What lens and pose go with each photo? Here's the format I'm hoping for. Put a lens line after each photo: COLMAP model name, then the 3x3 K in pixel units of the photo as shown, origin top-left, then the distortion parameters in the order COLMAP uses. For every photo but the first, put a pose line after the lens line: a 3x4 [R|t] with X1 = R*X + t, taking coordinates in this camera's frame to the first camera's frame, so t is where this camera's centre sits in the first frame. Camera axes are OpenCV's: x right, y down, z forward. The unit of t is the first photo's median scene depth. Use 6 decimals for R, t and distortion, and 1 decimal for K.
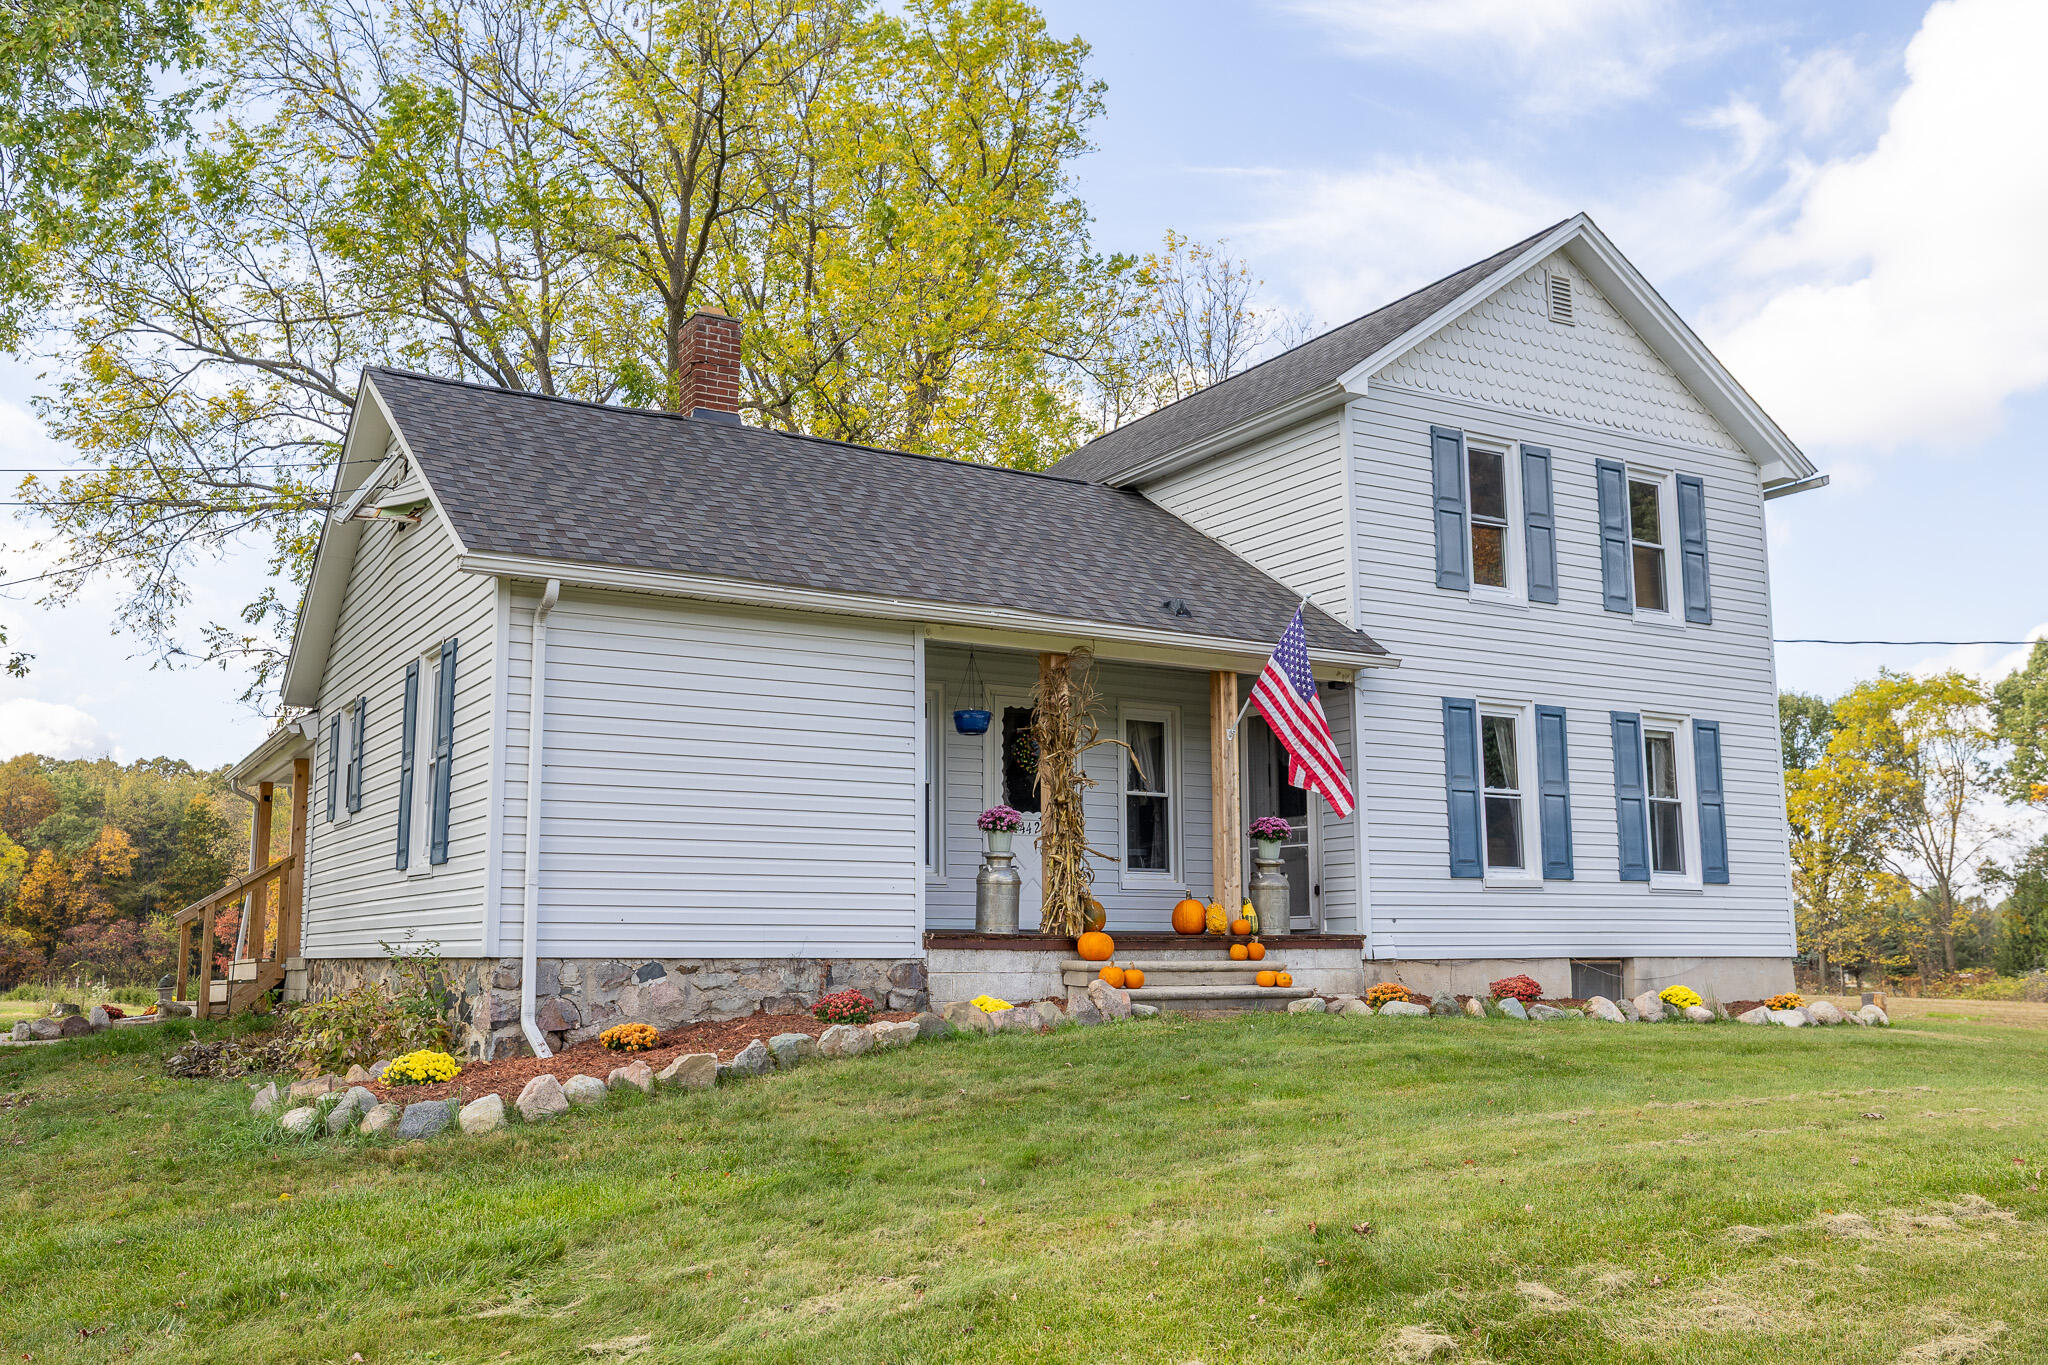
lens RADIAL K [[1754.1, 0, 1021.6], [0, 1754.1, 692.3], [0, 0, 1]] dist [0.011120, 0.000884]
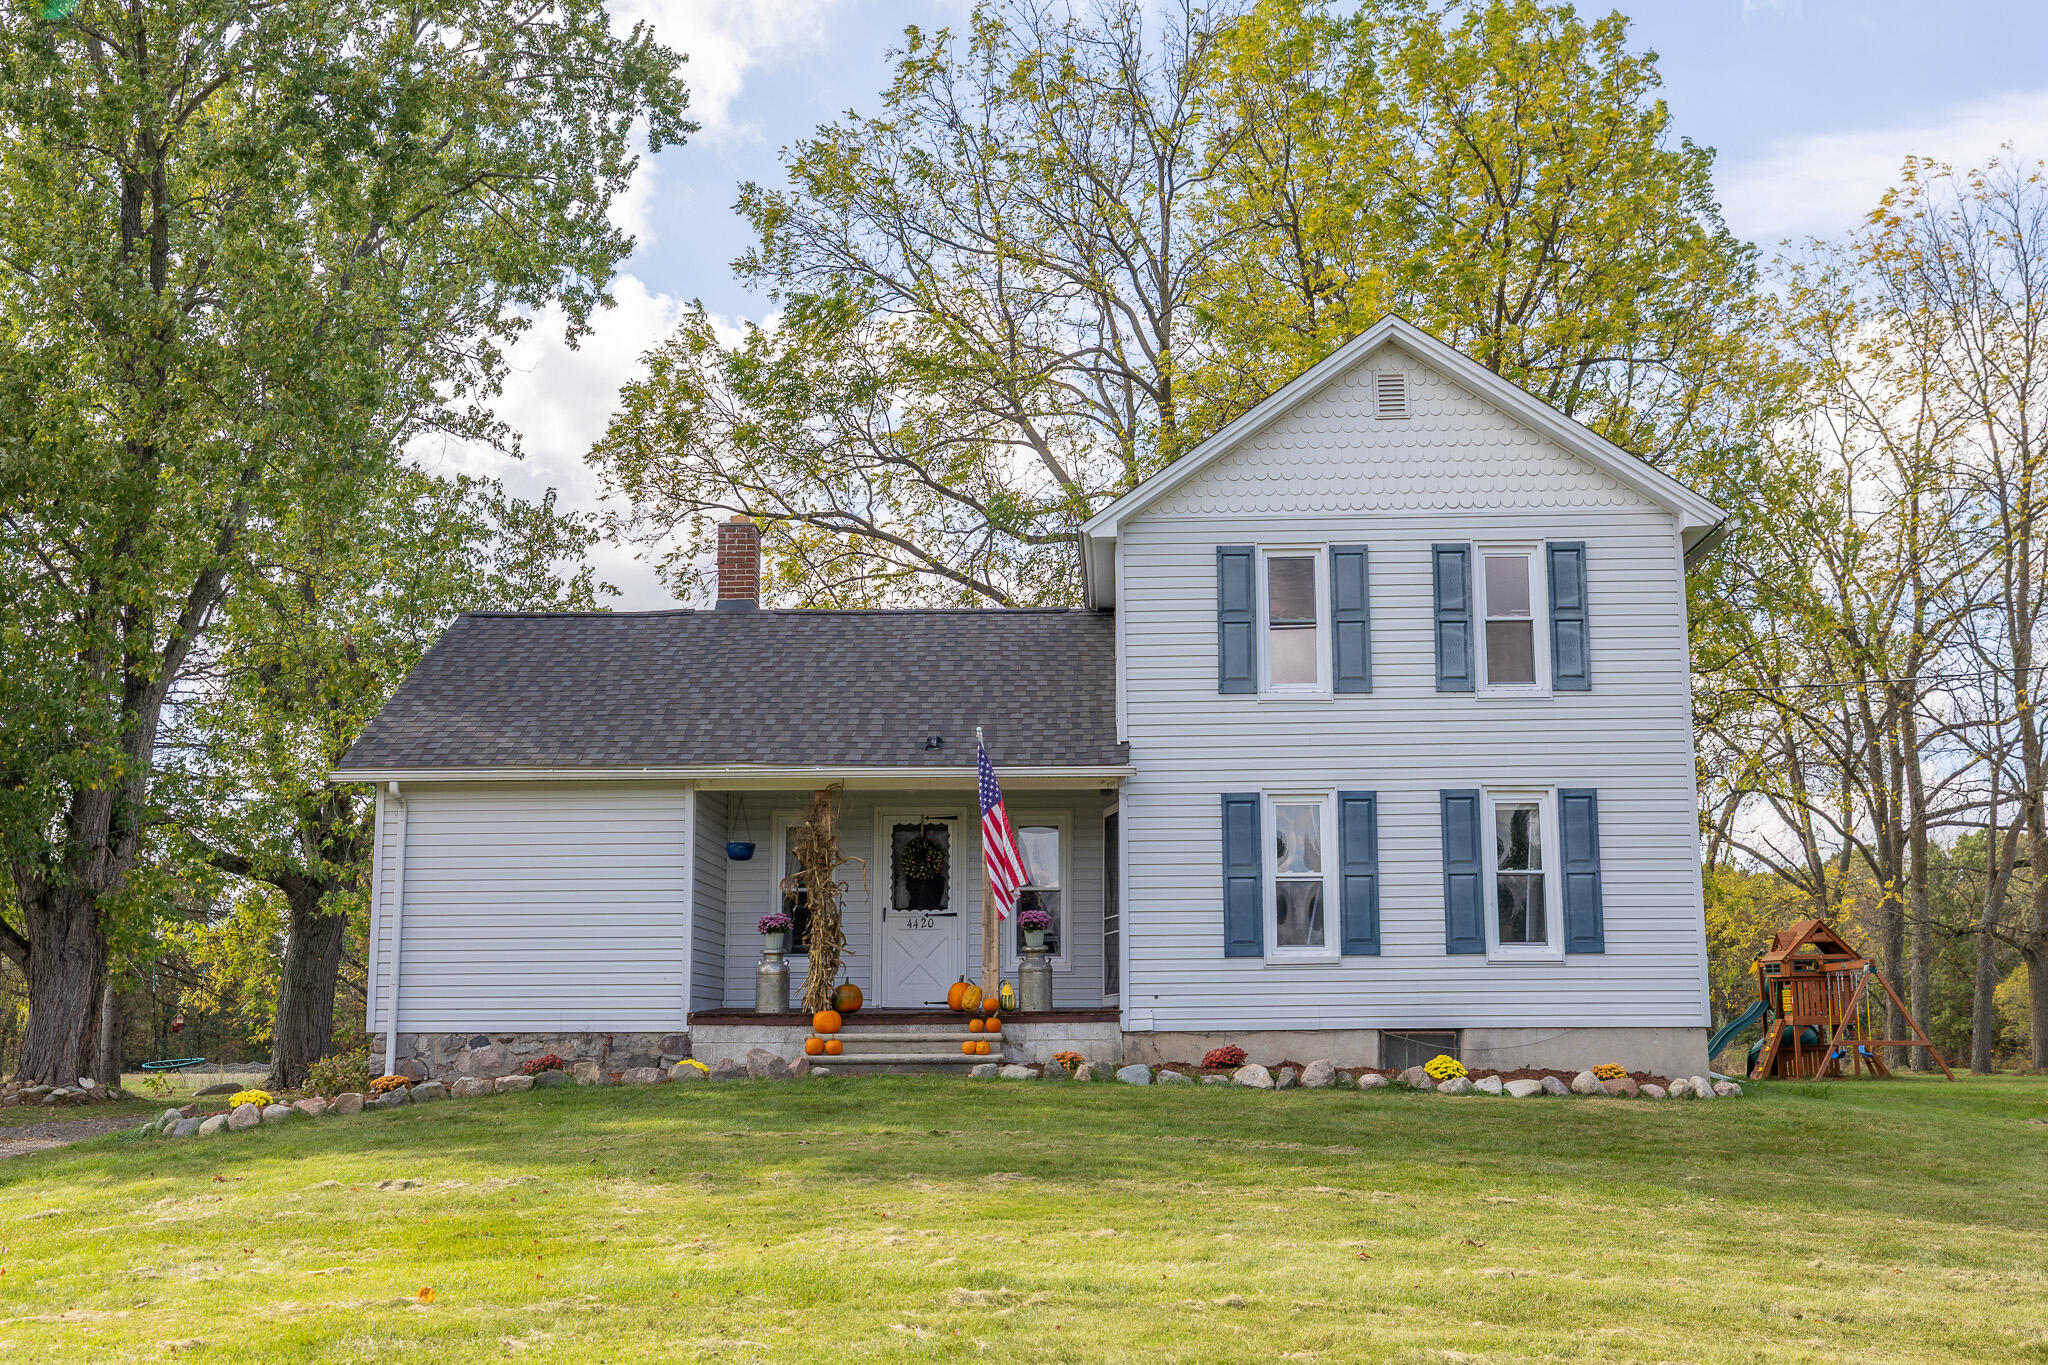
lens RADIAL K [[2030.0, 0, 1023.3], [0, 2030.0, 676.1], [0, 0, 1]] dist [0.022043, 0.000000]
pose [[0.856738, -0.093736, -0.507161, 0.776867], [0.080424, 0.995597, -0.048153, -0.018827], [0.509442, 0.000466, 0.860505, -0.163644]]
